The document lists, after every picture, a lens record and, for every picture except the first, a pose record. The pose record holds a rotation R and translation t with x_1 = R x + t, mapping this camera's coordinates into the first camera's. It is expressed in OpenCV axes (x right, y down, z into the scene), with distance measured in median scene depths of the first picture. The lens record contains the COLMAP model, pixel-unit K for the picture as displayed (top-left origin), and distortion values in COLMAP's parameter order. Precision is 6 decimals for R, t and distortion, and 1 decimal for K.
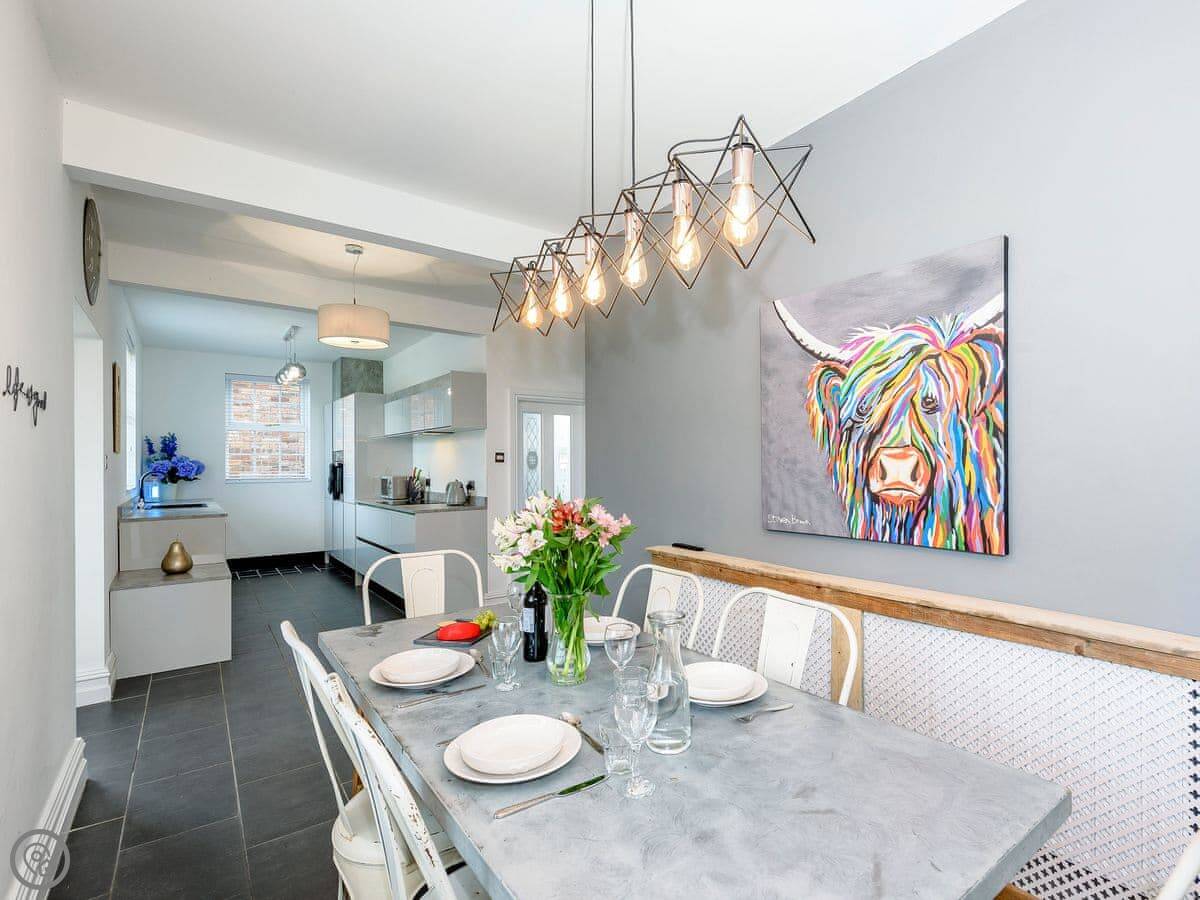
lens RADIAL K [[563.1, 0, 601.9], [0, 563.1, 468.2], [0, 0, 1]] dist [0.000542, 0.000003]
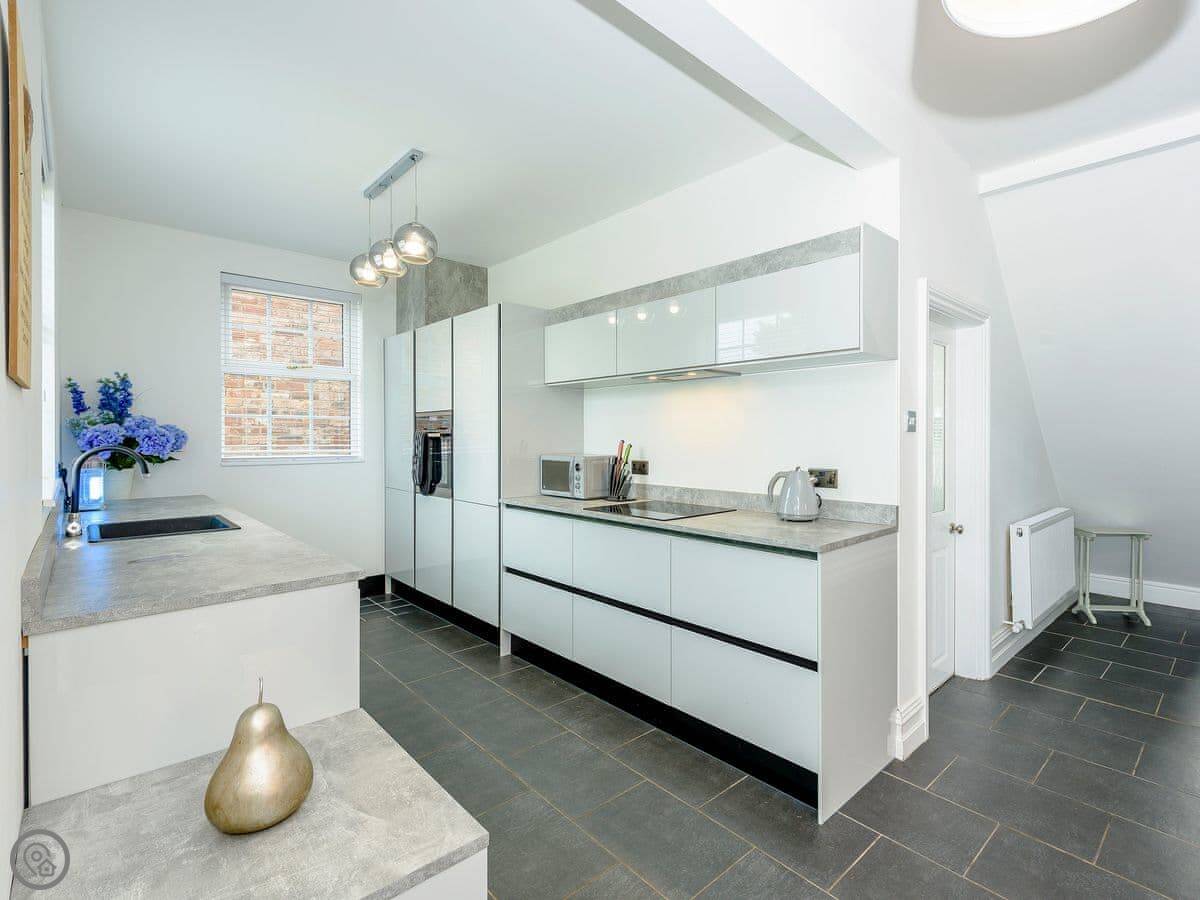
lens RADIAL K [[571.9, 0, 631.4], [0, 571.9, 445.6], [0, 0, 1]] dist [0.000851, -0.000091]
pose [[0.992468, 0.003827, 0.122440, -1.151086], [-0.005006, 0.999944, 0.009325, -0.004889], [-0.122398, -0.009868, 0.992432, 1.321819]]
